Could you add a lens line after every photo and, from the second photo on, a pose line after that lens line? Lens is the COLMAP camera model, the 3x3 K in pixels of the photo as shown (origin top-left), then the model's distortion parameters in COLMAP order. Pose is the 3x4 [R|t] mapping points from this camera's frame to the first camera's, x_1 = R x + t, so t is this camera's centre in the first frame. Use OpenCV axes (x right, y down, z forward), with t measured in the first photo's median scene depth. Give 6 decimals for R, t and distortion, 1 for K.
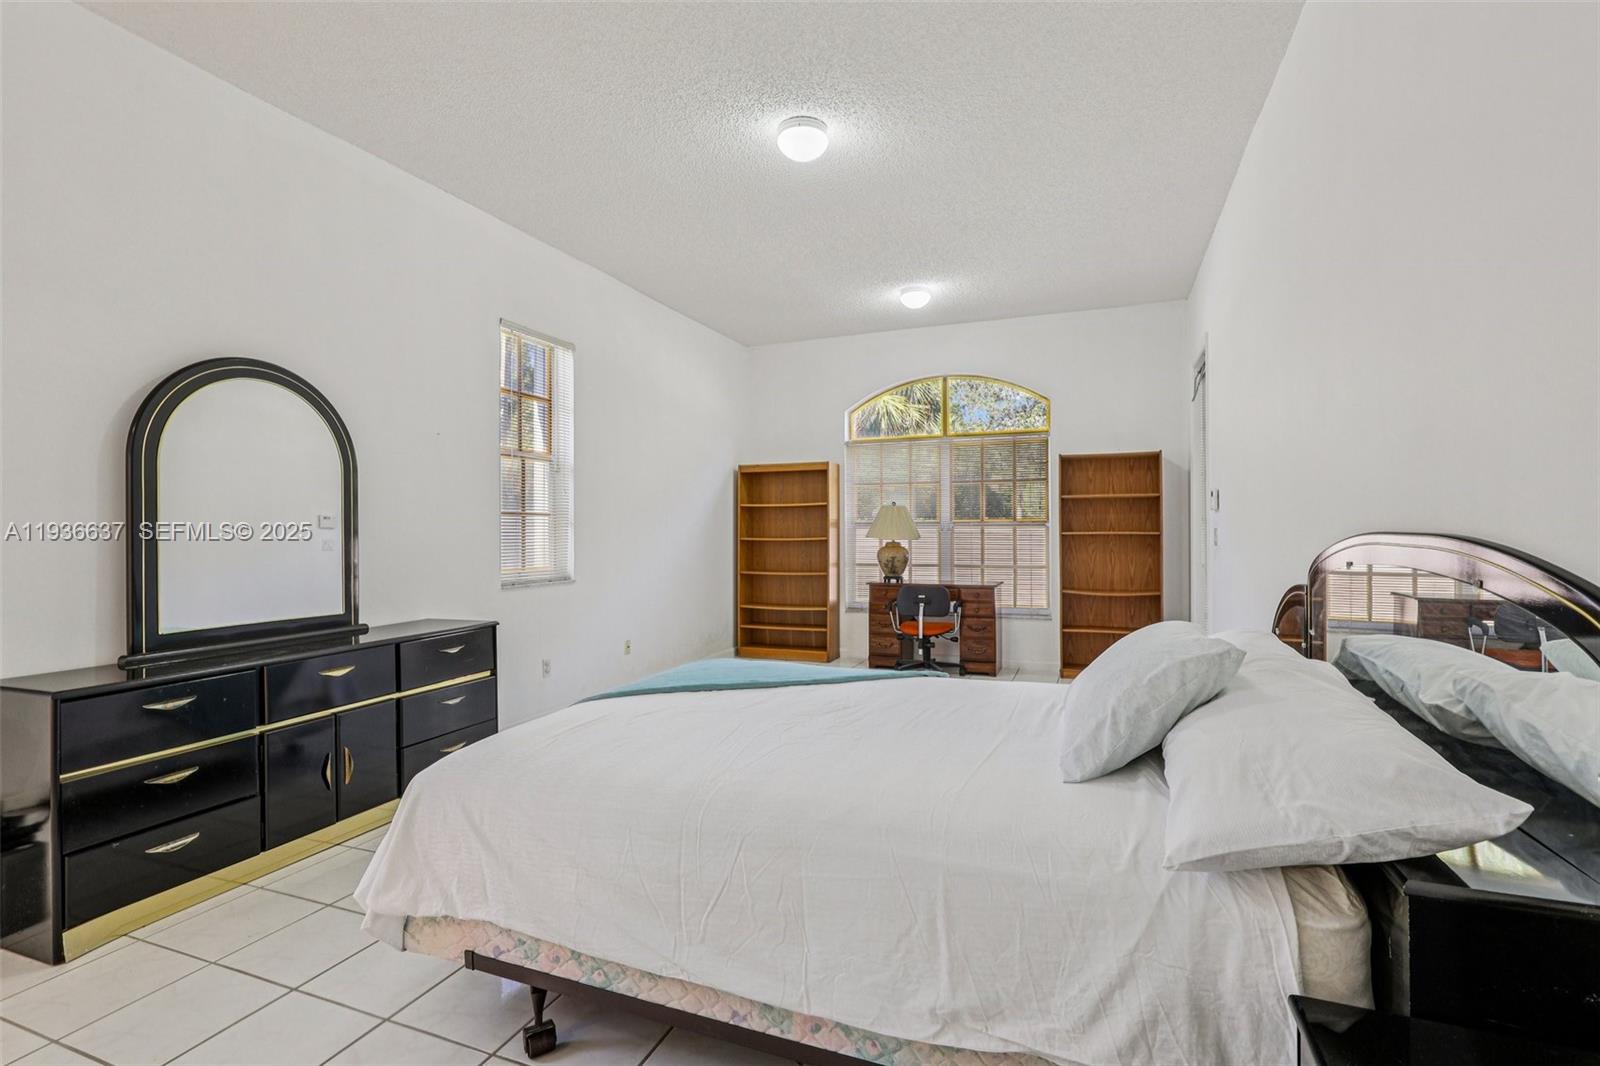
lens RADIAL K [[731.1, 0, 804.7], [0, 731.1, 531.1], [0, 0, 1]] dist [-0.000014, -0.000244]
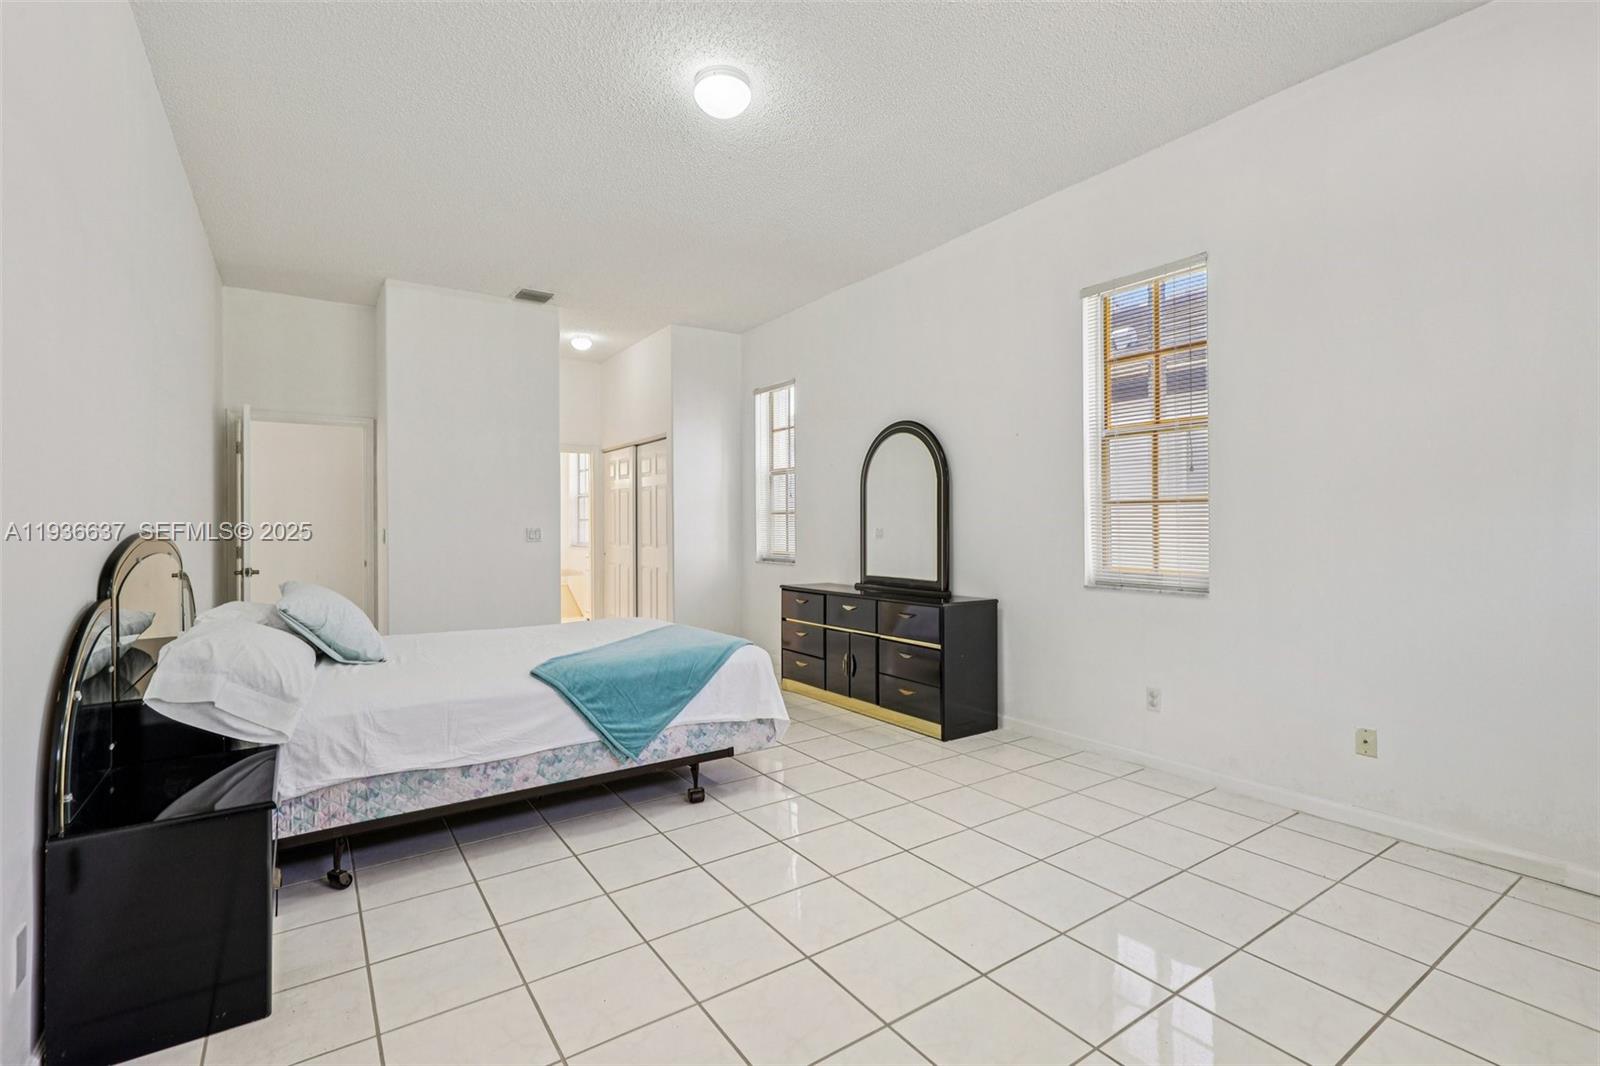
lens RADIAL K [[731.1, 0, 804.7], [0, 731.1, 531.1], [0, 0, 1]] dist [-0.000014, -0.000244]
pose [[-0.561165, 0.013823, -0.827588, 0.355444], [0.008204, 0.999904, 0.011138, -0.002326], [0.827663, -0.000539, -0.561225, 0.814762]]
